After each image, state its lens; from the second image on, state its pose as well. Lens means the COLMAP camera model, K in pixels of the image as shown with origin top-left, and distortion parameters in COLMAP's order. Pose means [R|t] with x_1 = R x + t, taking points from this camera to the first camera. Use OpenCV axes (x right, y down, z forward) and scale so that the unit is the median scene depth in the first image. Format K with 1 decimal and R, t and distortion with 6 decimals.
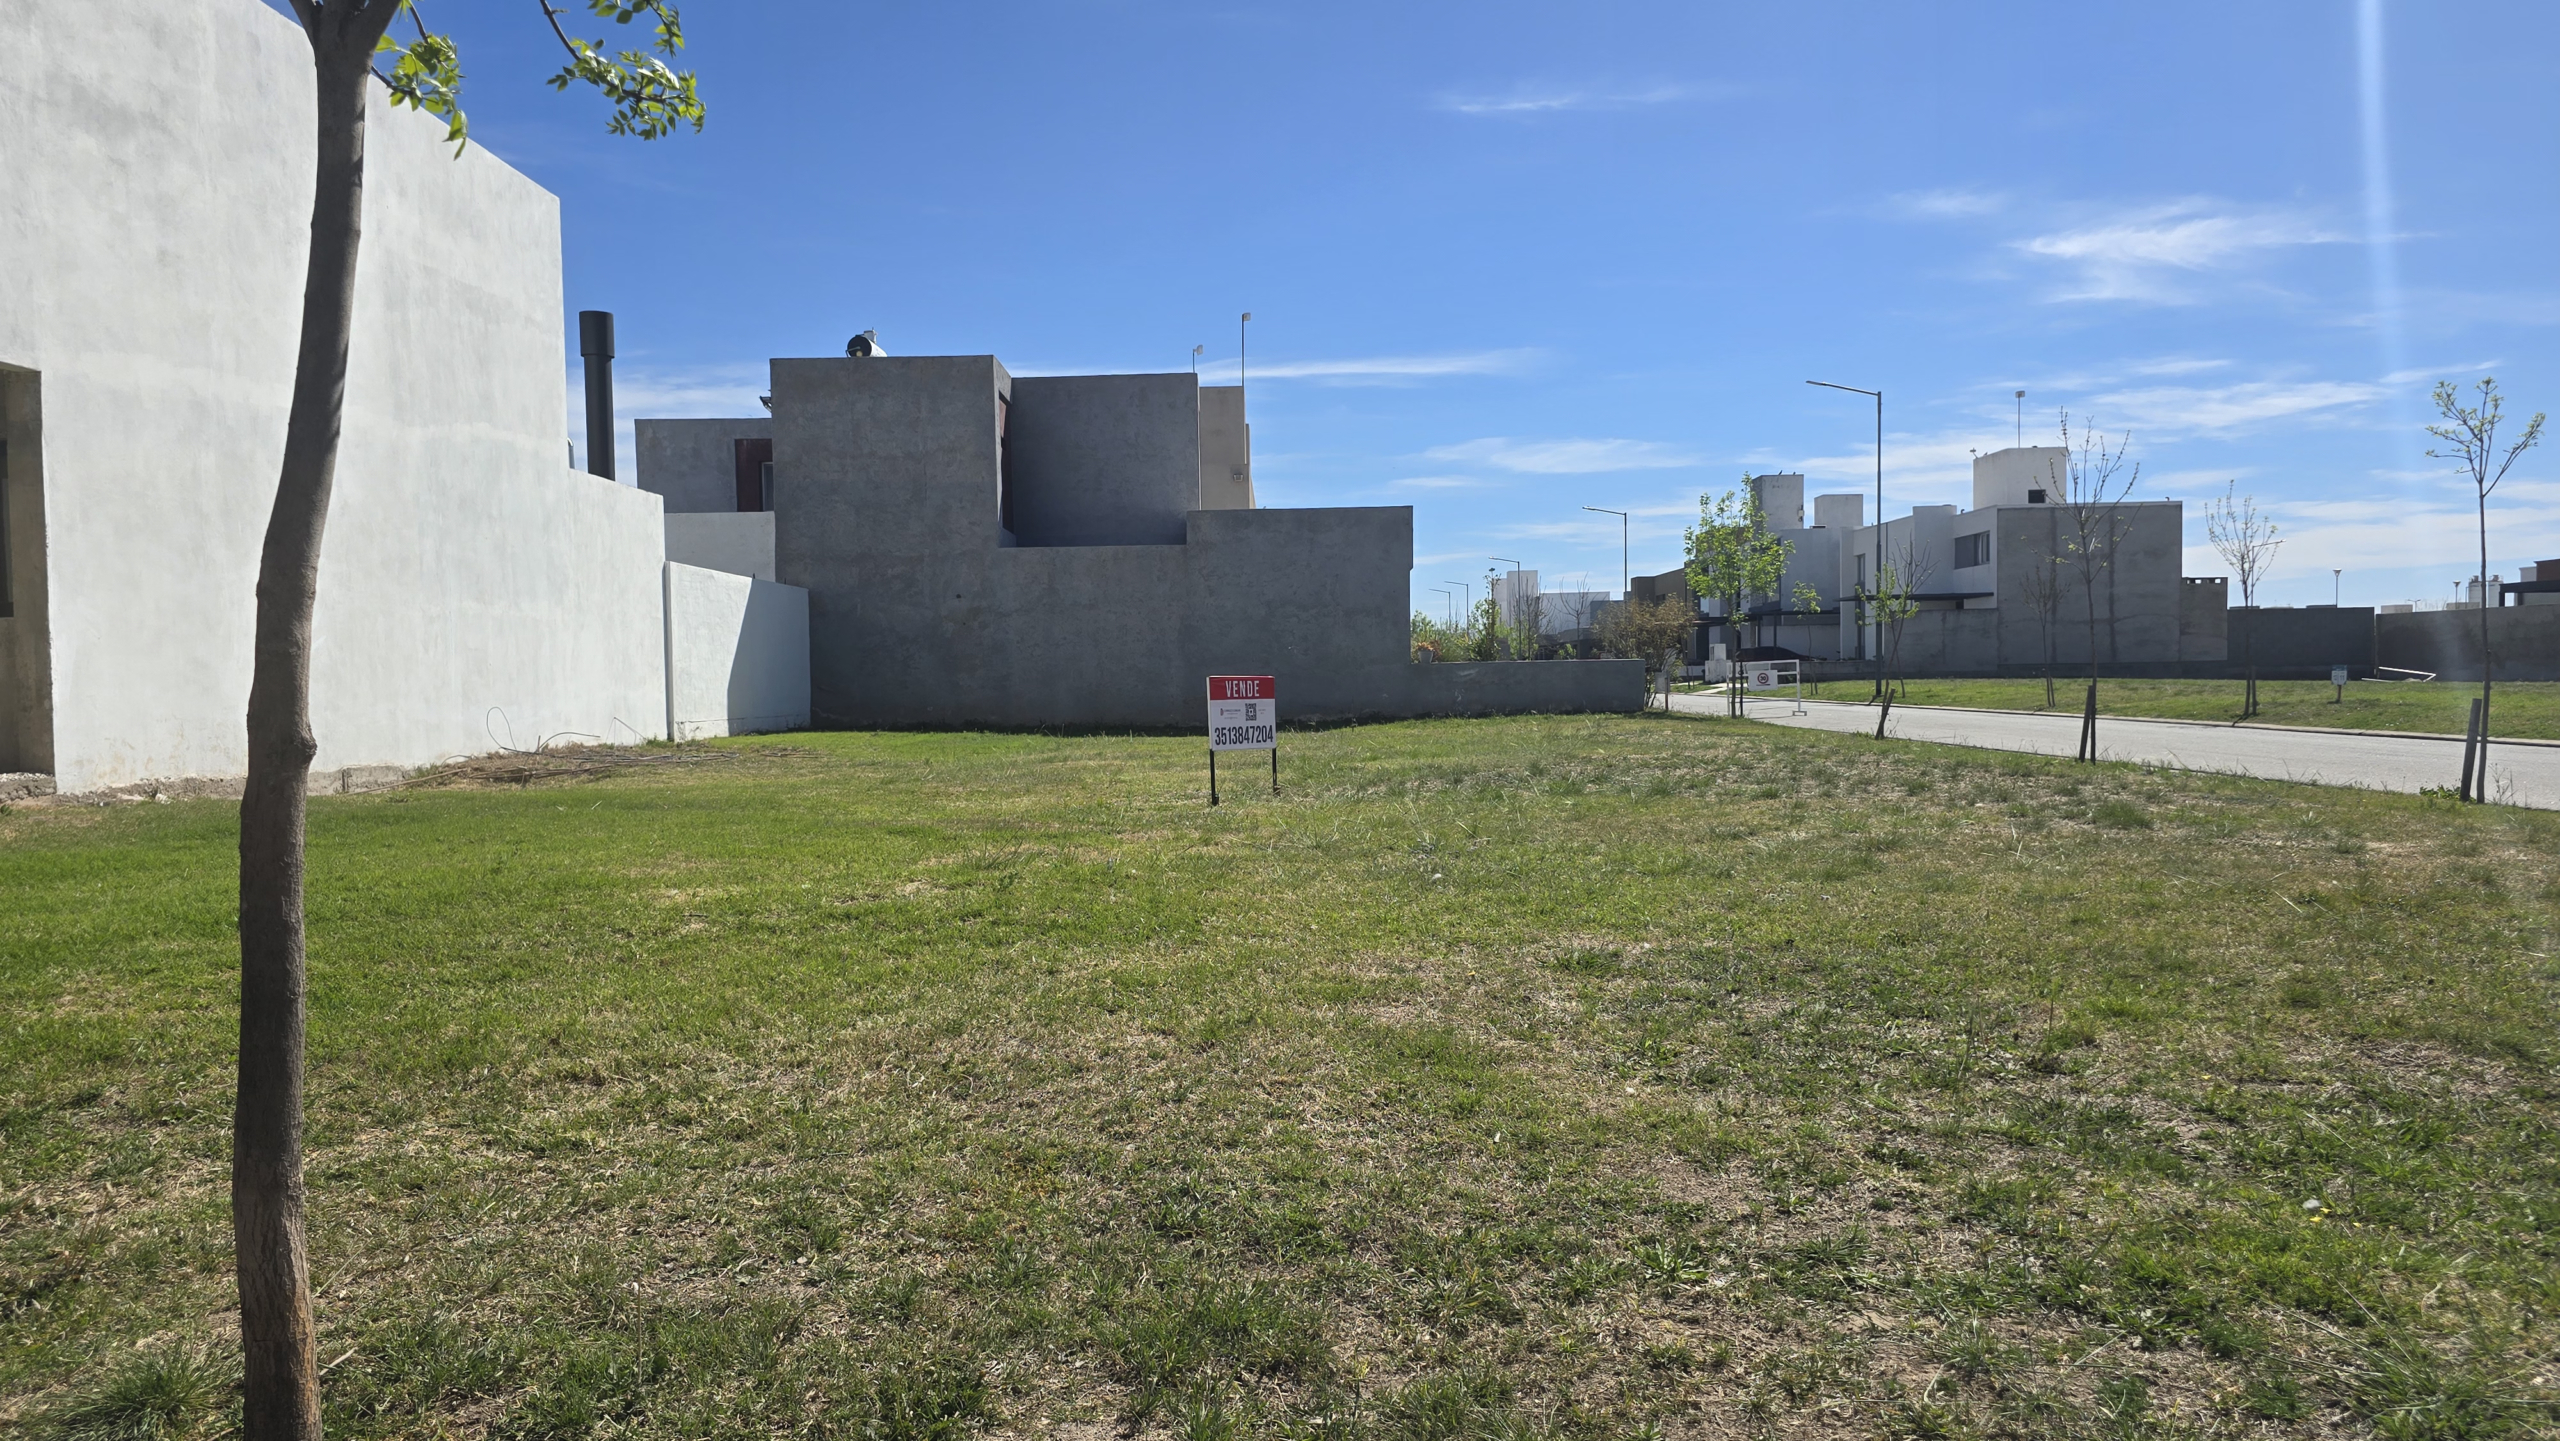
lens RADIAL K [[1718.5, 0, 1276.9], [0, 1718.5, 771.5], [0, 0, 1]] dist [0.070649, -0.063877]
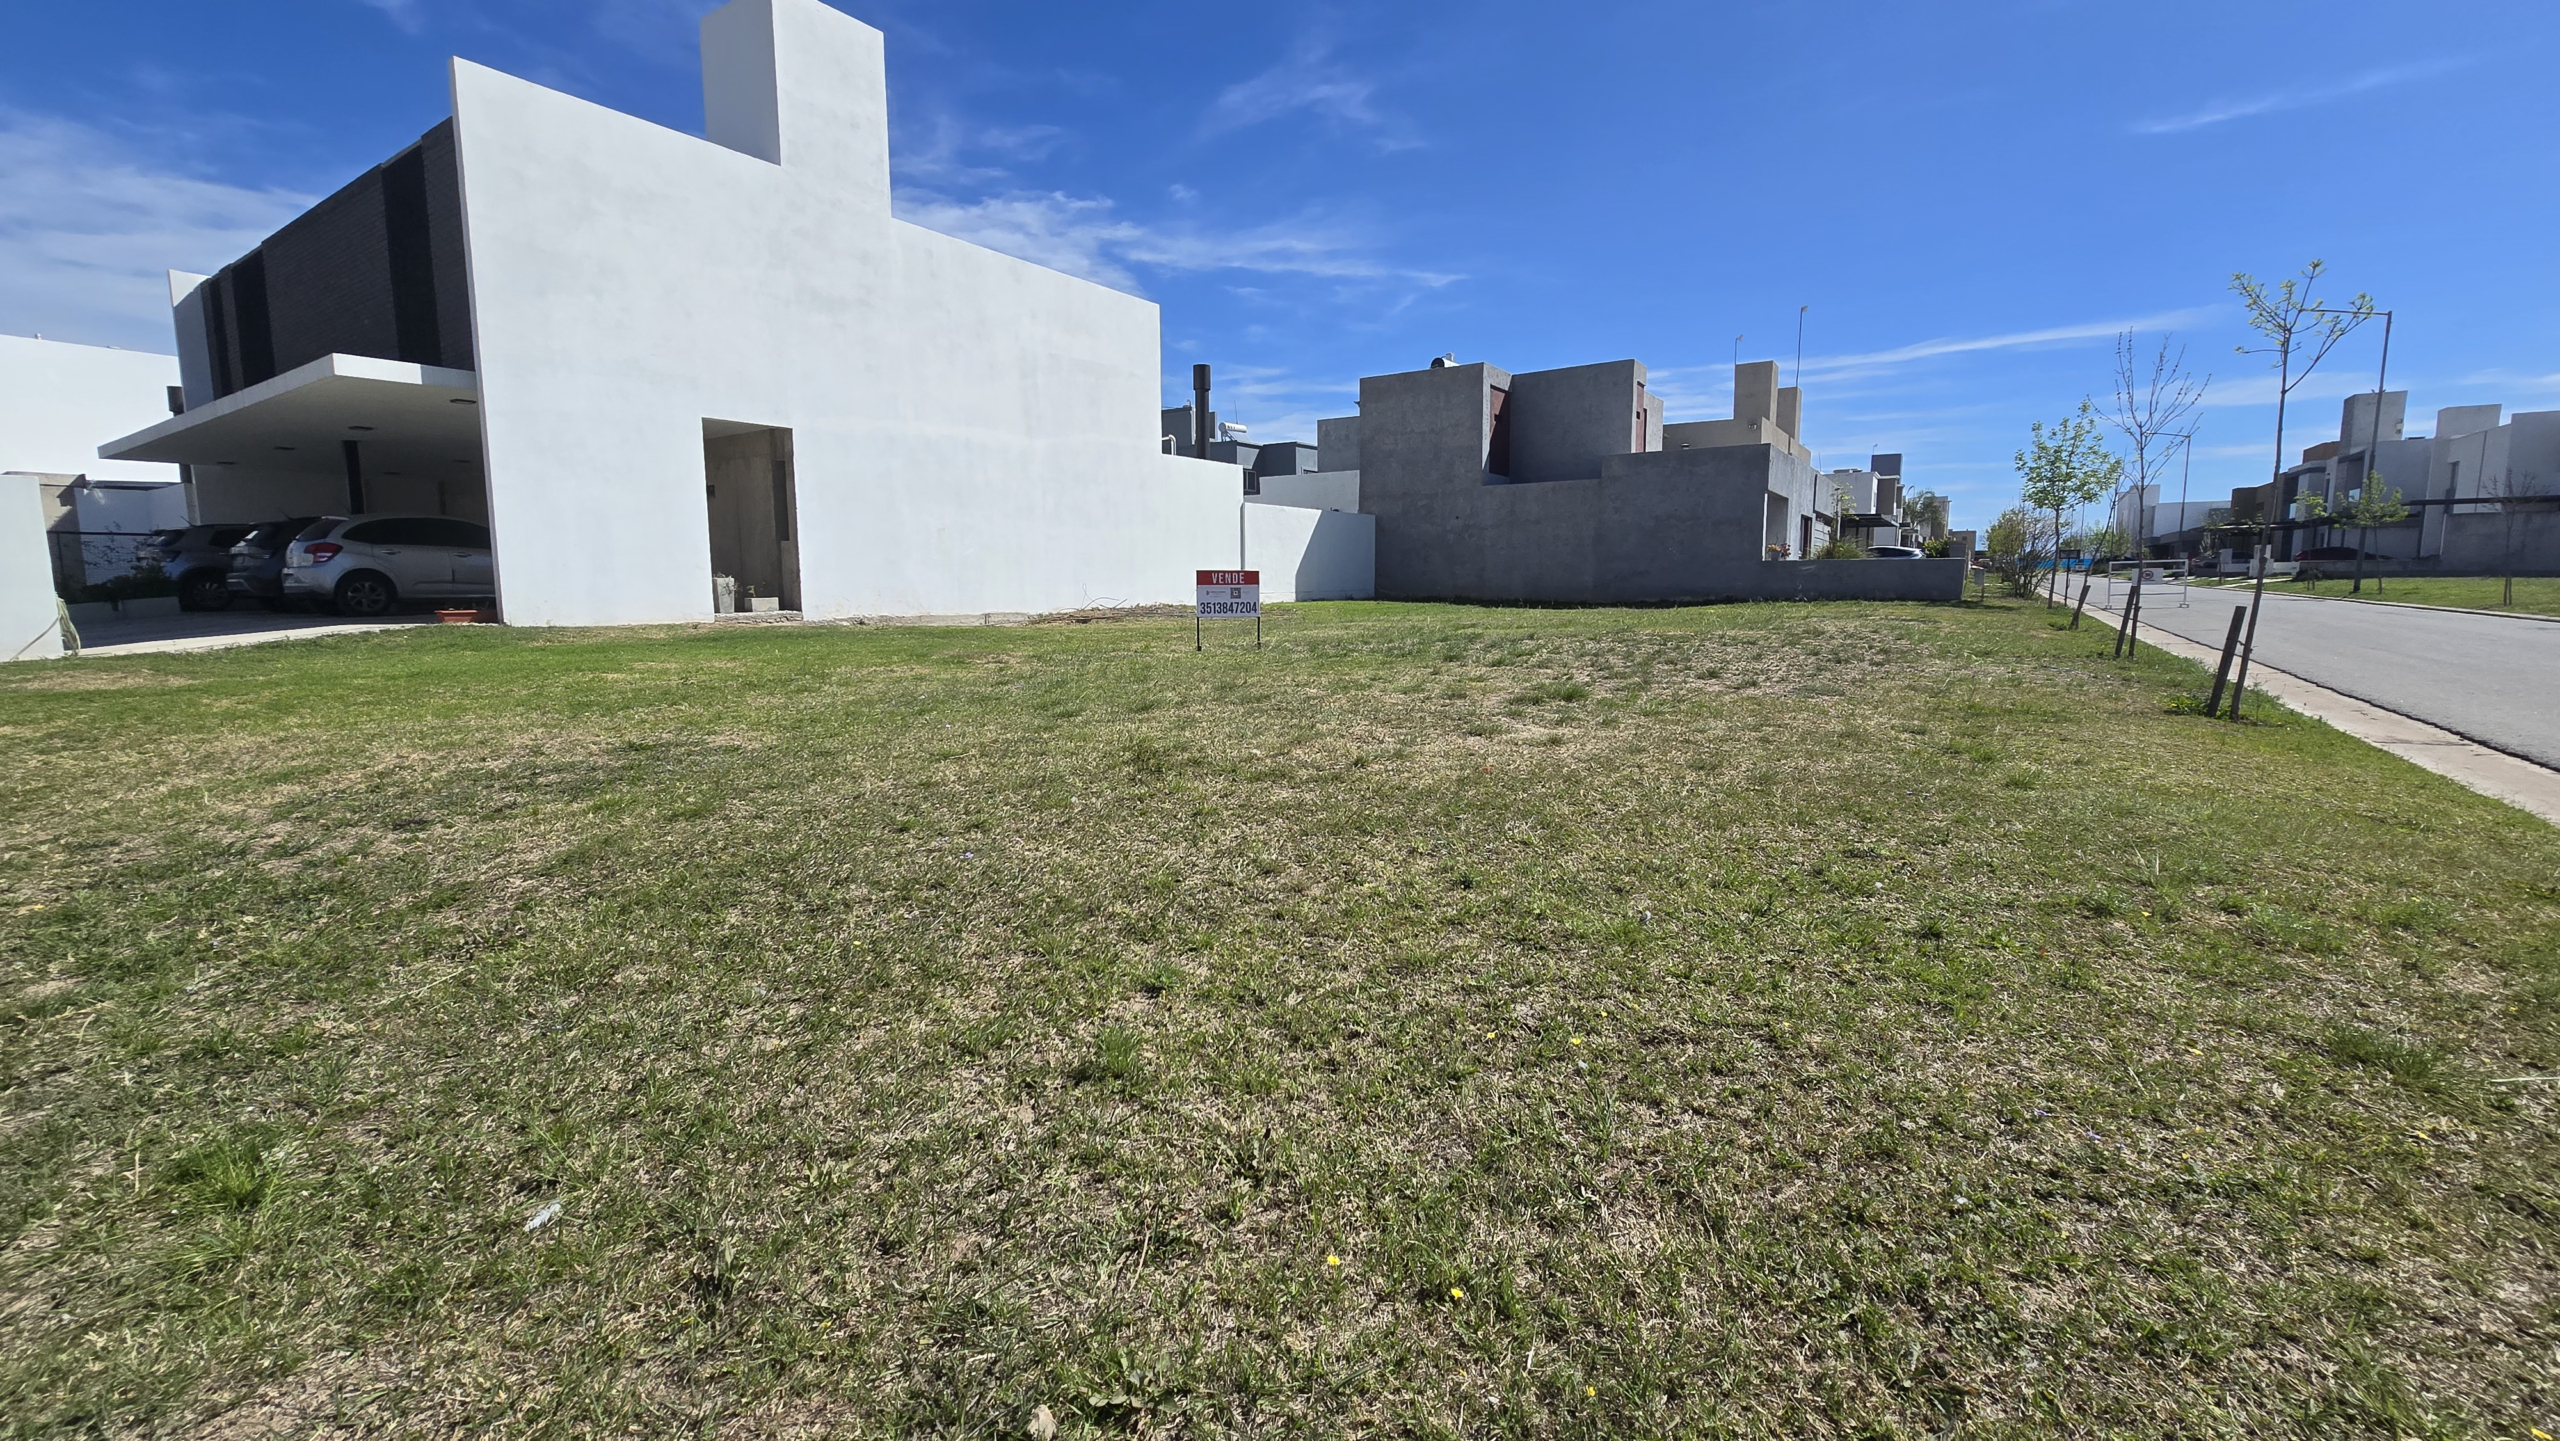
lens RADIAL K [[1044.4, 0, 1271.8], [0, 1044.4, 710.5], [0, 0, 1]] dist [-0.007714, 0.000360]
pose [[0.833427, 0.080660, -0.546711, 0.217776], [-0.035777, 0.995091, 0.092272, -0.006774], [0.551470, -0.057342, 0.832221, 0.087745]]
